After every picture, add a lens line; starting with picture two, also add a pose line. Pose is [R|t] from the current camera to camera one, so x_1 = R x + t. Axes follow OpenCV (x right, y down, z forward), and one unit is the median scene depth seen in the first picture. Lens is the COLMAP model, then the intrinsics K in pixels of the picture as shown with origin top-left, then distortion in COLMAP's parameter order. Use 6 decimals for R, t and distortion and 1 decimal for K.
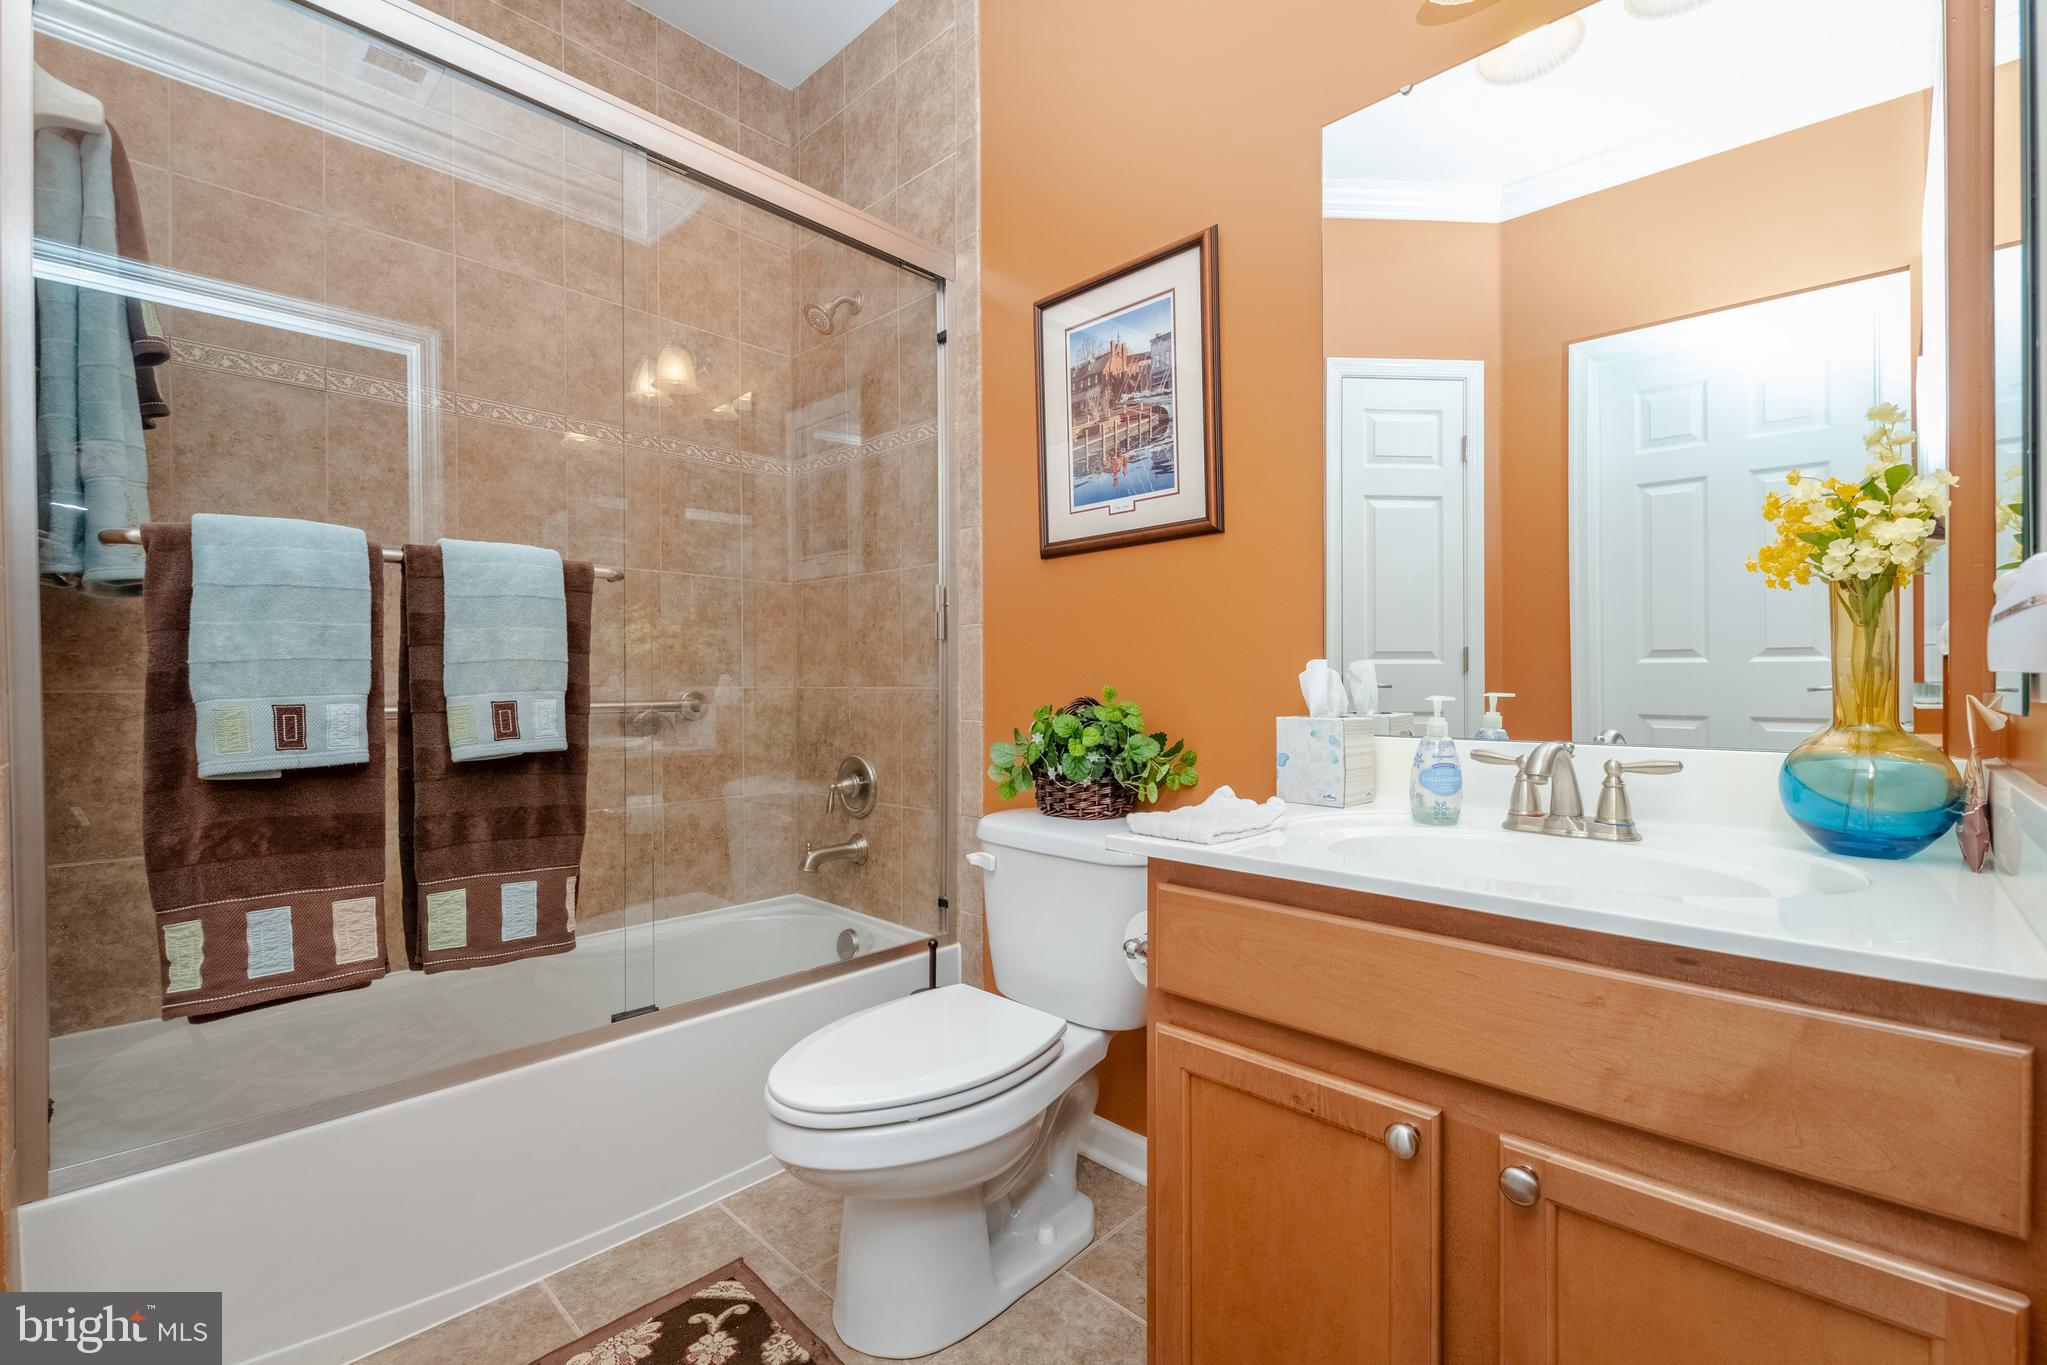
lens RADIAL K [[879.6, 0, 1031.1], [0, 879.6, 690.5], [0, 0, 1]] dist [0.011153, -0.006746]
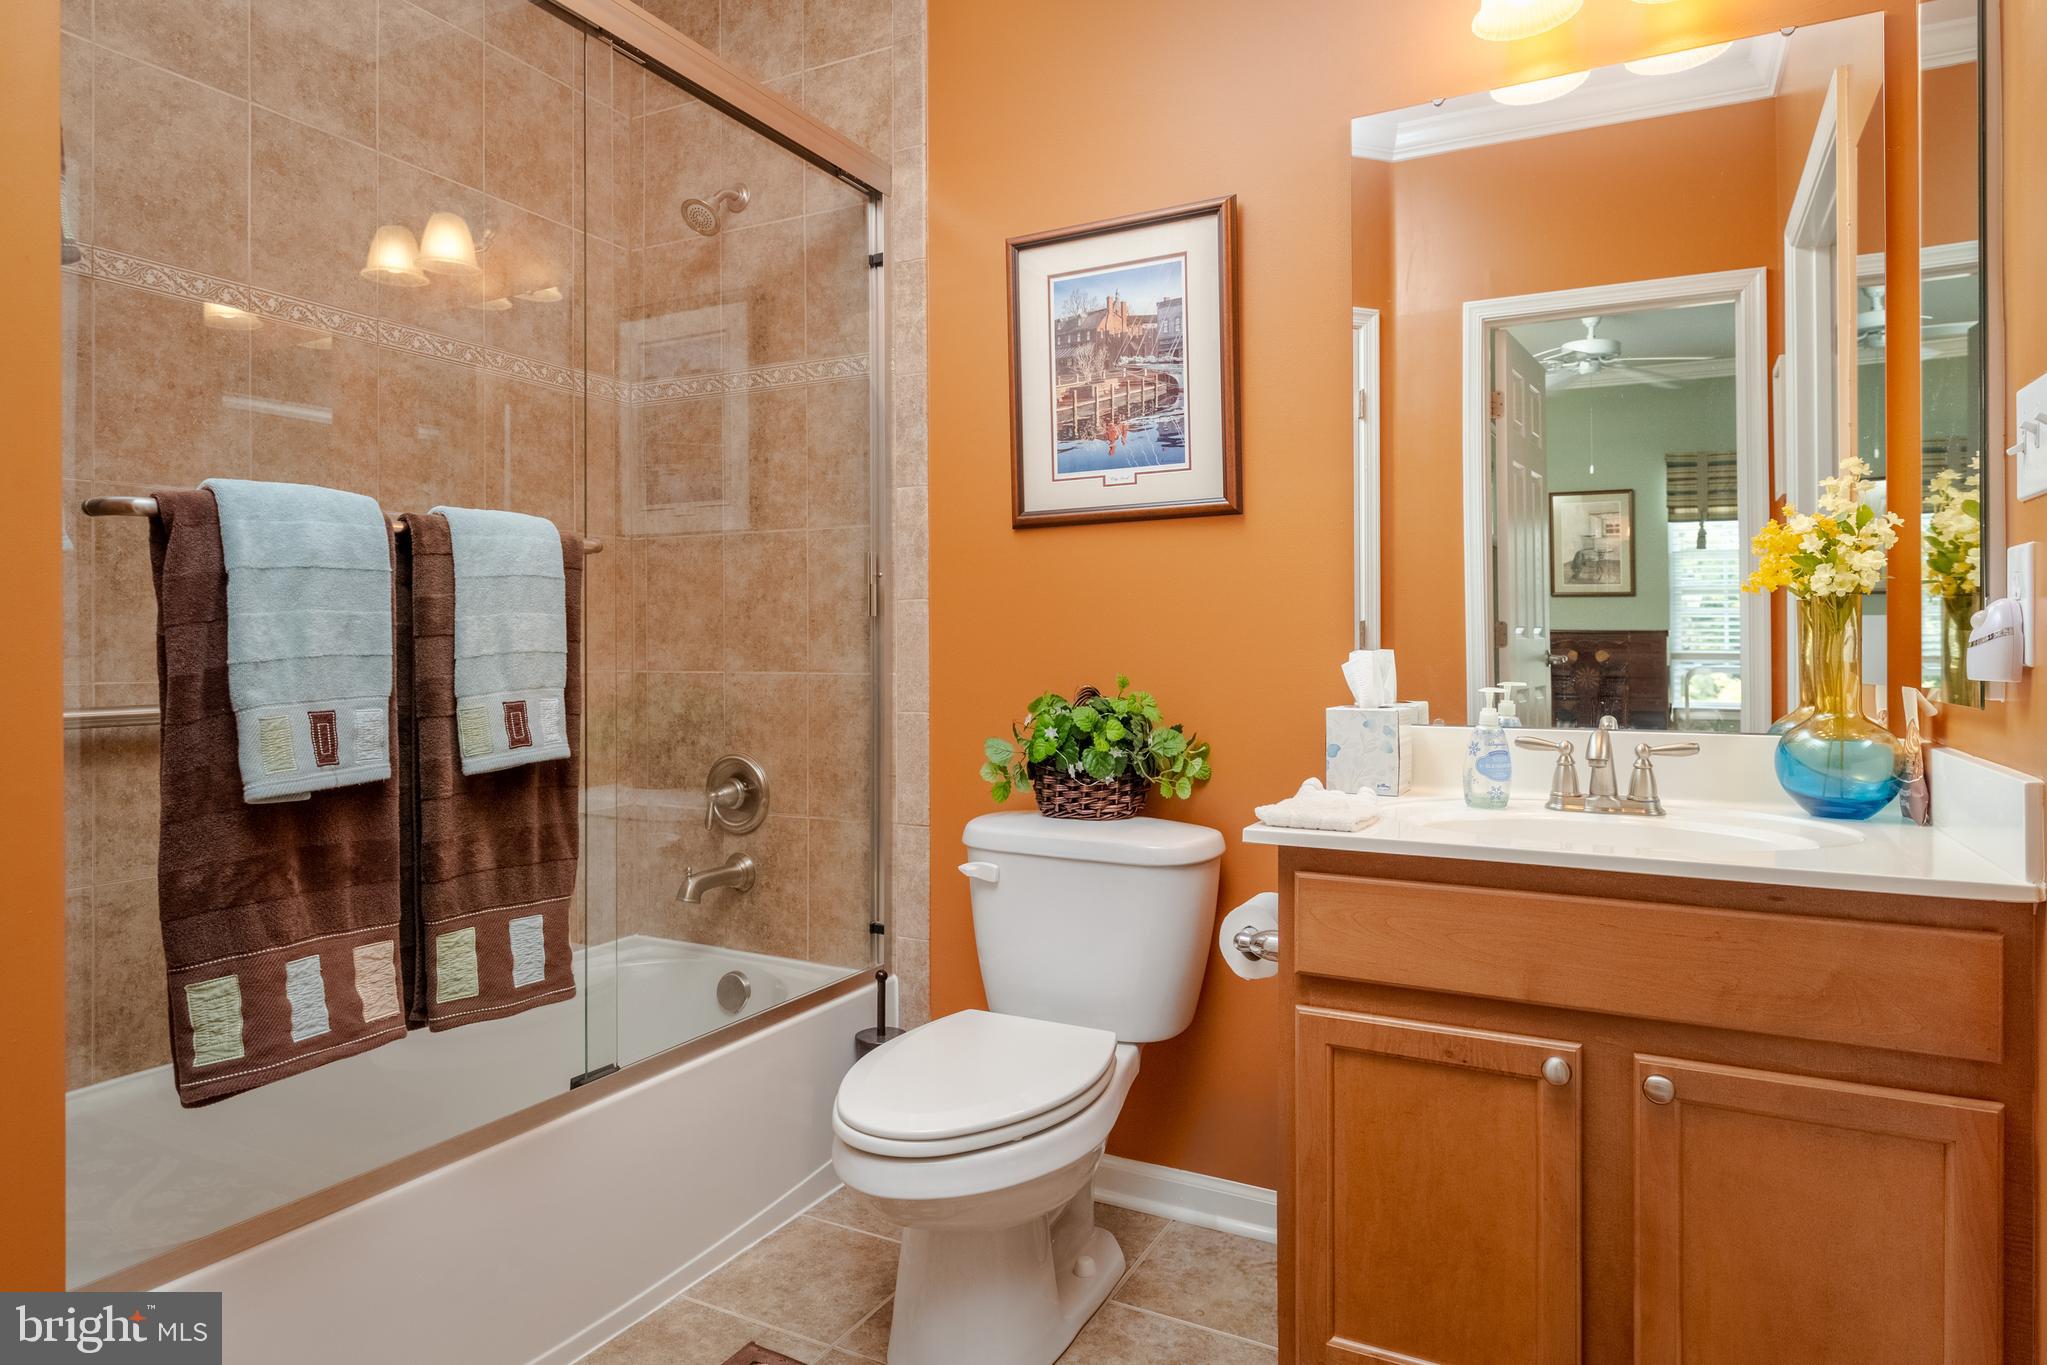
lens RADIAL K [[1185.2, 0, 1019.6], [0, 1185.2, 651.9], [0, 0, 1]] dist [0.002432, -0.000375]
pose [[0.963943, -0.000114, 0.266110, -0.323955], [0.001695, 0.999982, -0.005712, -0.020682], [-0.266105, 0.005957, 0.963926, -0.160491]]
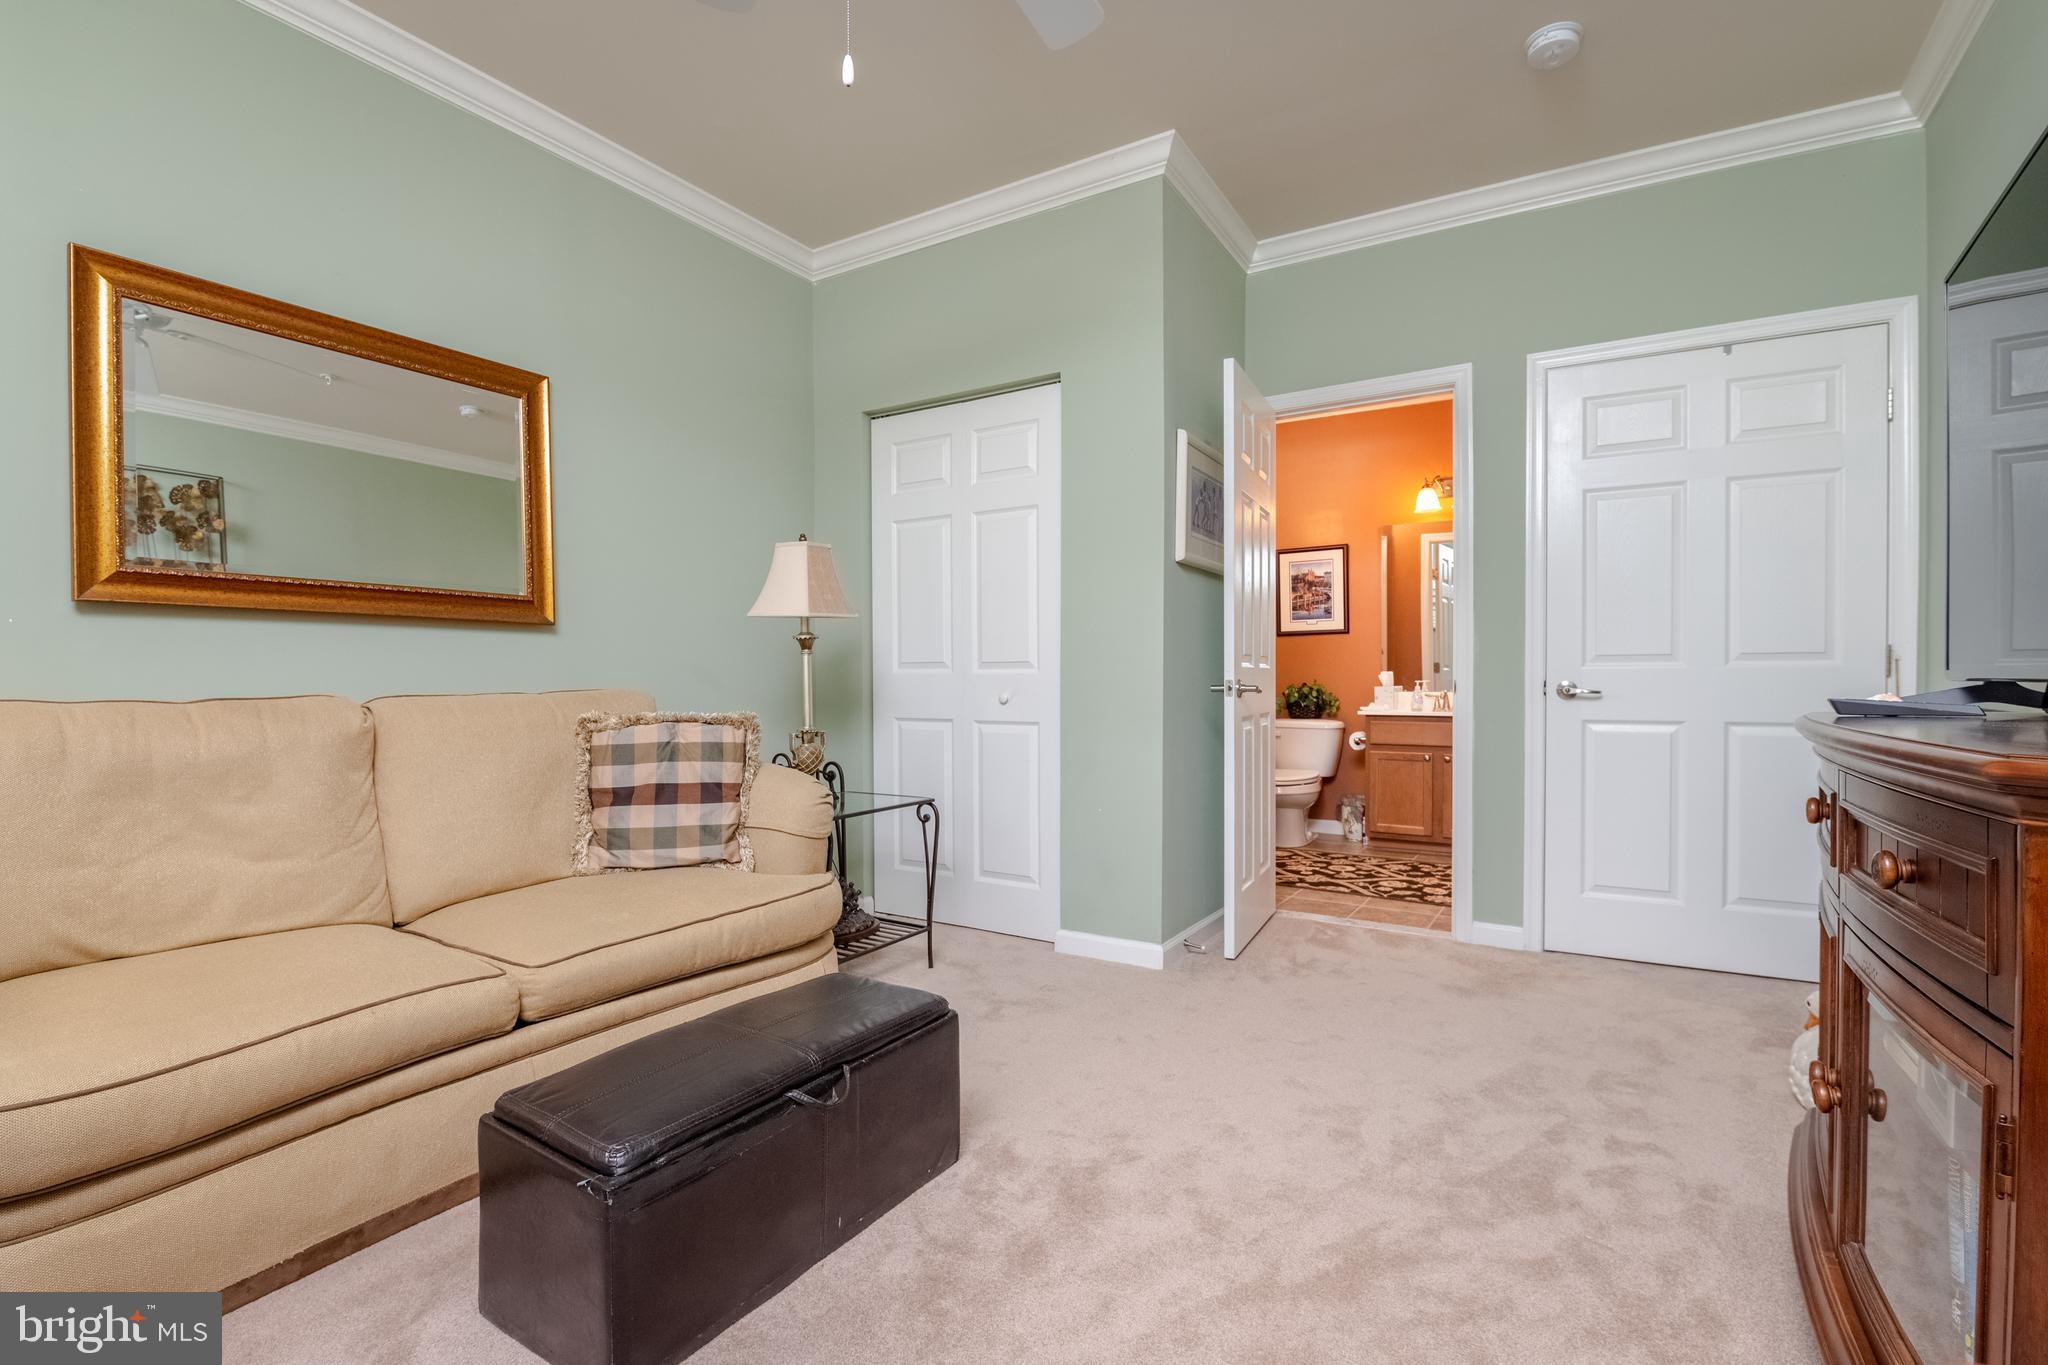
lens RADIAL K [[937.9, 0, 1024.0], [0, 937.9, 682.5], [0, 0, 1]] dist [0.001171, 0.000034]
pose [[0.980707, -0.002985, 0.195461, -1.563227], [0.002647, 0.999995, 0.001993, -0.000913], [-0.195466, -0.001437, 0.980709, -2.094810]]
